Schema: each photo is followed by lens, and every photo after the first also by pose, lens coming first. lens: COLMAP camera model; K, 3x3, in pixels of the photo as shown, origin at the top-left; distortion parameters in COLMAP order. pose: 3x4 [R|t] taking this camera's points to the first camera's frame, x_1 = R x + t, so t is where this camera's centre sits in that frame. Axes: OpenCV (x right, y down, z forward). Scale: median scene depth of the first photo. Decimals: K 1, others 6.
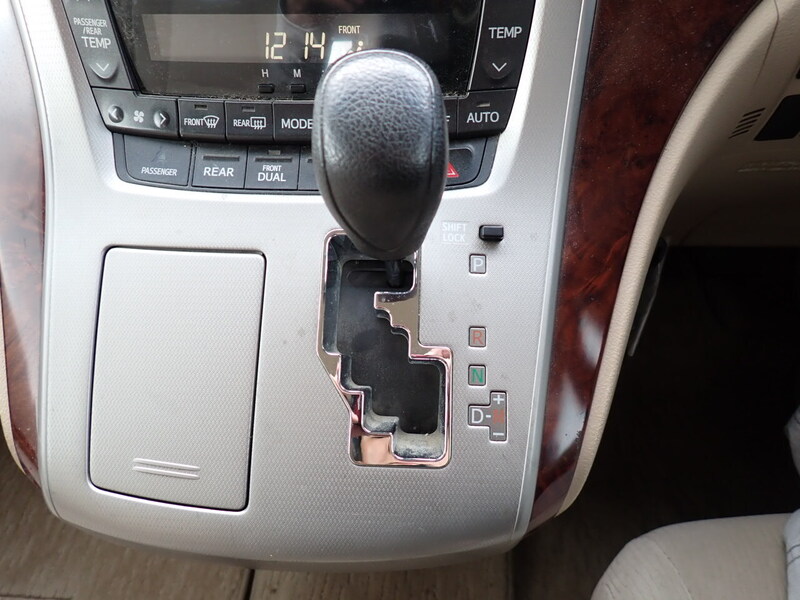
lens RADIAL K [[585.2, 0, 402.3], [0, 585.2, 285.0], [0, 0, 1]] dist [0.034056, -0.005926]
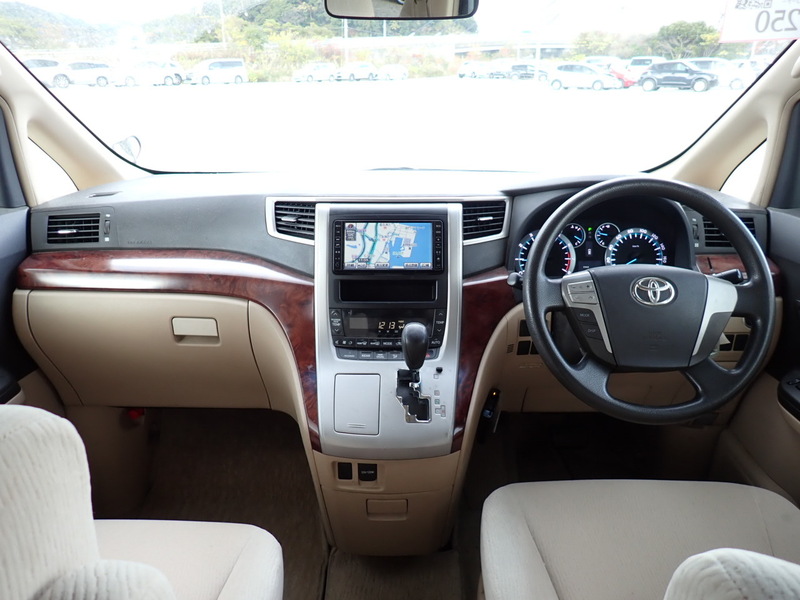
lens RADIAL K [[585.2, 0, 397.7], [0, 585.2, 305.6], [0, 0, 1]] dist [0.034056, -0.005926]
pose [[0.997830, 0.015110, 0.064091, -0.357909], [0.016094, 0.887835, -0.459881, 1.245988], [-0.063852, 0.459914, 0.885665, -2.465898]]
